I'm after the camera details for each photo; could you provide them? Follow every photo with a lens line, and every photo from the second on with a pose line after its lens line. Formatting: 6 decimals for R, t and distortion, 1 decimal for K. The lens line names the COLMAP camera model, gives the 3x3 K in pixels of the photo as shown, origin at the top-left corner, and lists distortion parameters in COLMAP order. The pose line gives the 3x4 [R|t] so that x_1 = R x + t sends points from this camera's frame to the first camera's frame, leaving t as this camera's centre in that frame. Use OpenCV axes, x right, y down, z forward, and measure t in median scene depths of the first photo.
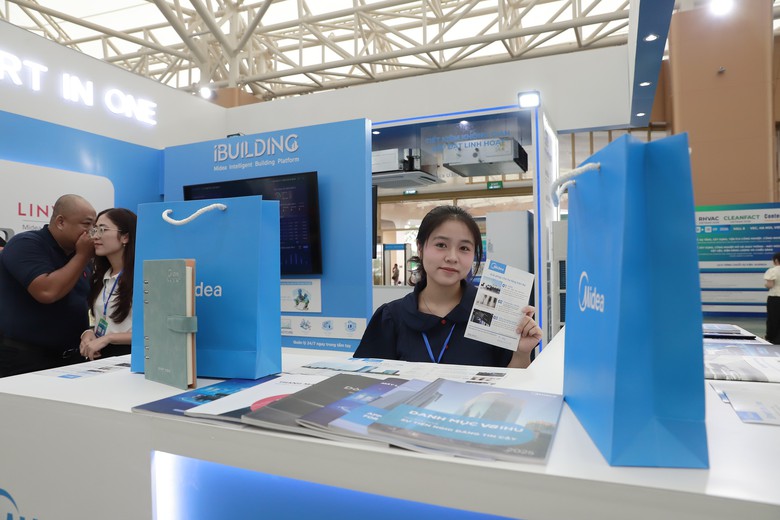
lens RADIAL K [[530.3, 0, 390.0], [0, 530.3, 260.0], [0, 0, 1]] dist [-0.131843, 0.102600]
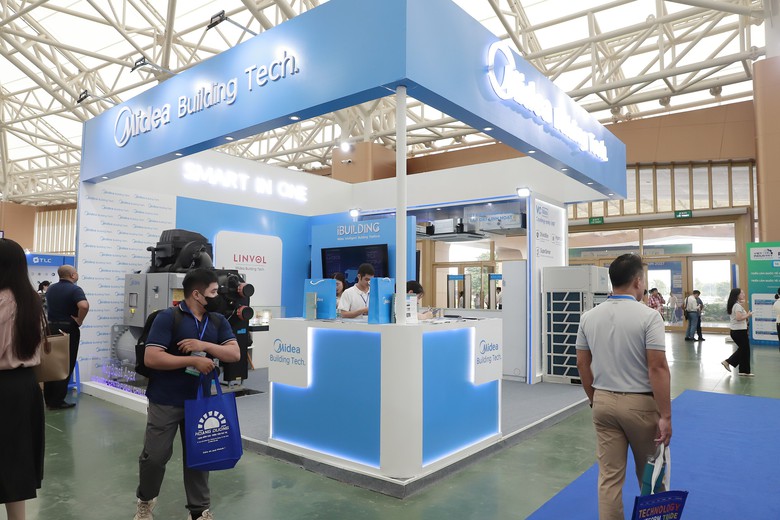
lens RADIAL K [[530.3, 0, 390.0], [0, 530.3, 260.0], [0, 0, 1]] dist [-0.131843, 0.102600]
pose [[0.965770, 0.003144, -0.259380, 0.217286], [-0.015710, 0.998800, -0.046389, -0.012234], [0.258923, 0.048876, 0.964661, -0.498160]]
